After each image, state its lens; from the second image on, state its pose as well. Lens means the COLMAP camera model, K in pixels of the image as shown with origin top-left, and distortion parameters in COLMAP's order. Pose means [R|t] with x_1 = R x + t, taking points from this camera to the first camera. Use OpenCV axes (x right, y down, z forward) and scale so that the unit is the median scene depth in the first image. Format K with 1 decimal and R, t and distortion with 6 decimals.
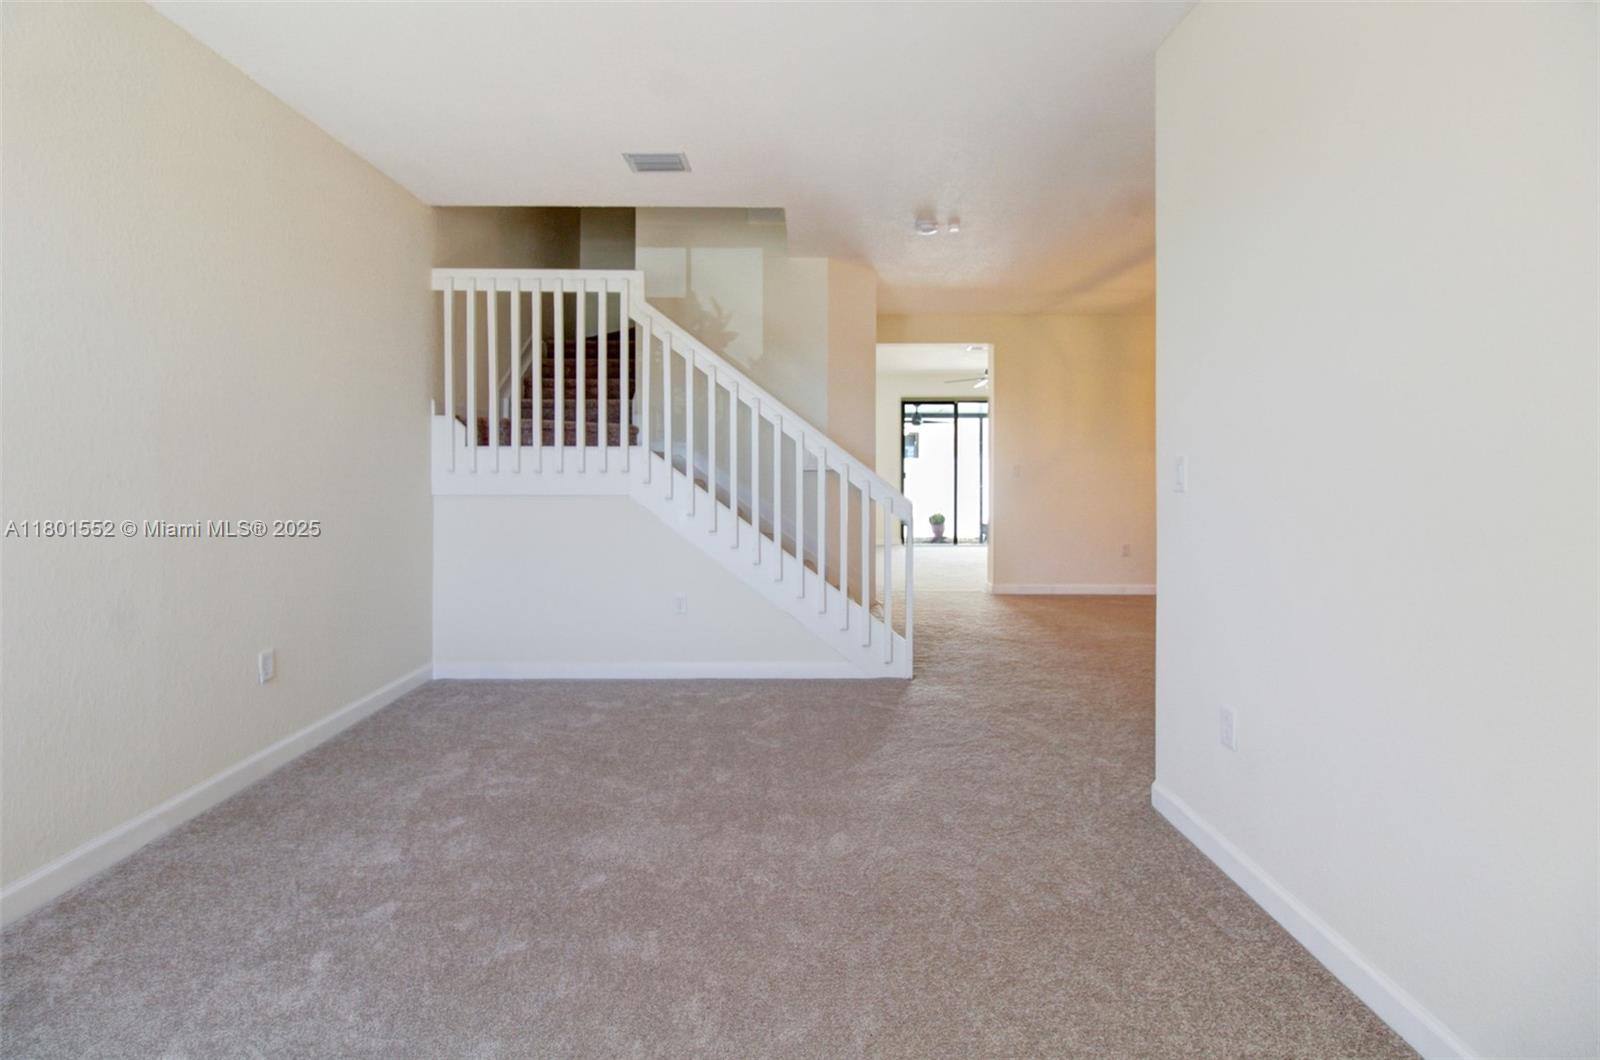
lens RADIAL K [[753.8, 0, 803.8], [0, 753.8, 489.7], [0, 0, 1]] dist [-0.001144, -0.010533]
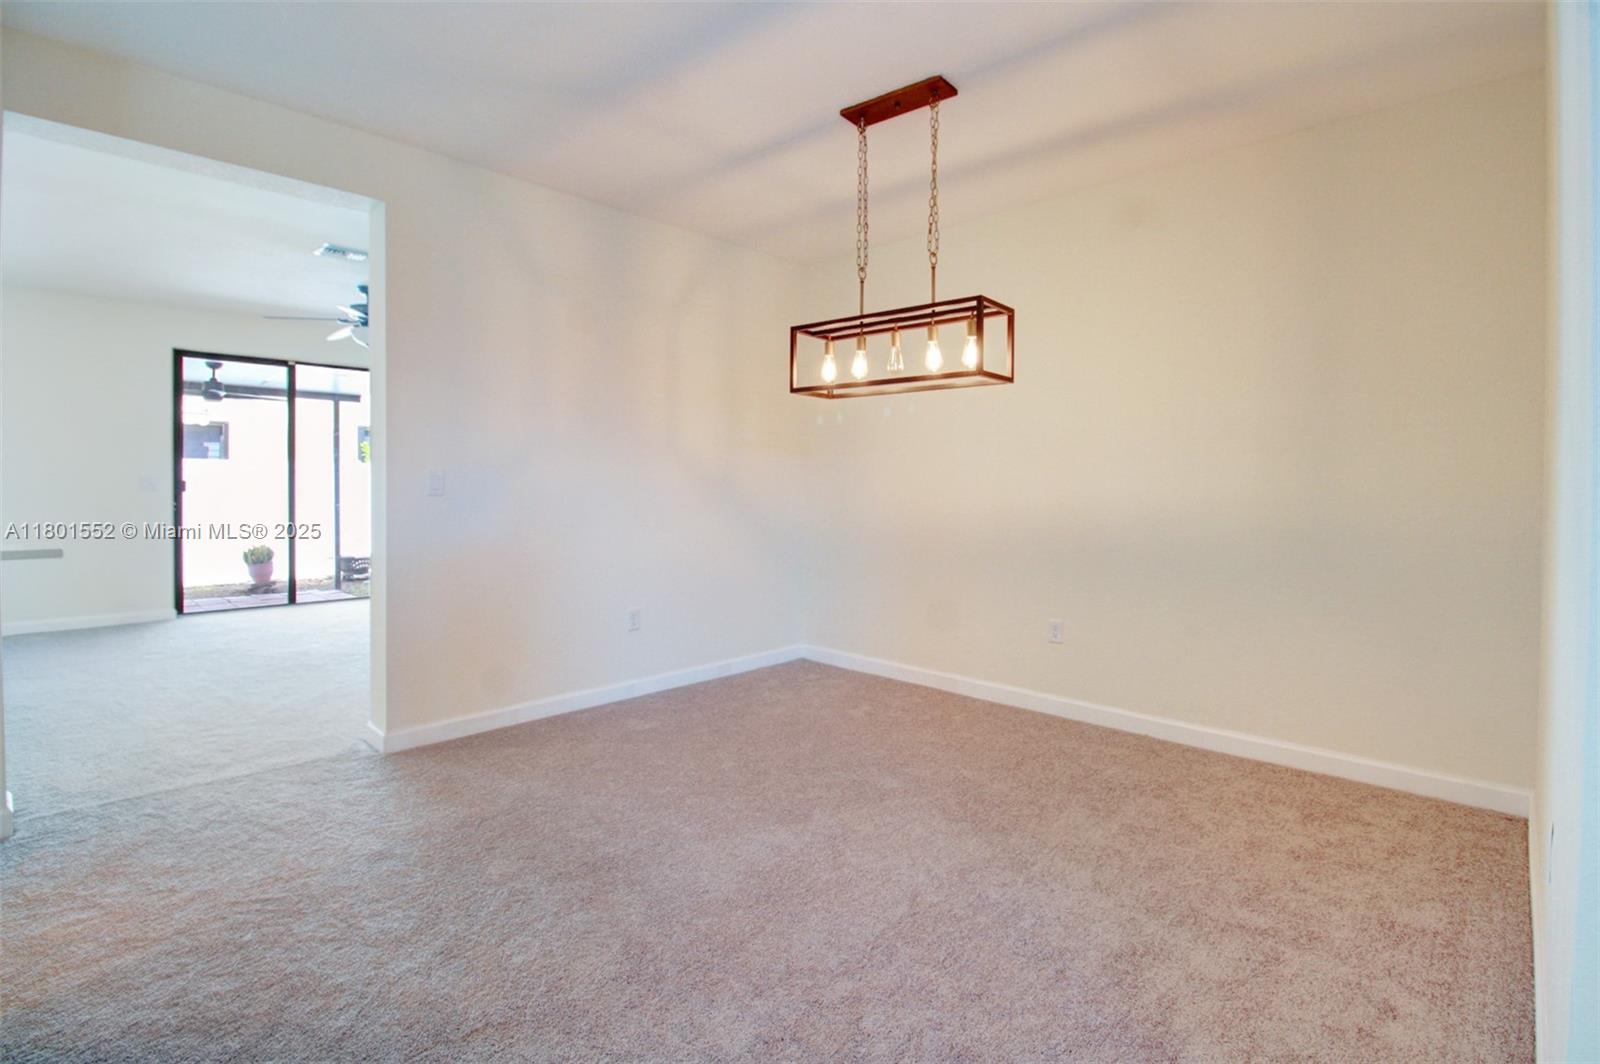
lens RADIAL K [[753.8, 0, 803.8], [0, 753.8, 491.7], [0, 0, 1]] dist [-0.001144, -0.010533]
pose [[0.699448, -0.003602, 0.714675, 0.059456], [0.008428, 0.999959, -0.003208, -0.011827], [-0.714634, 0.008268, 0.699450, 0.292609]]
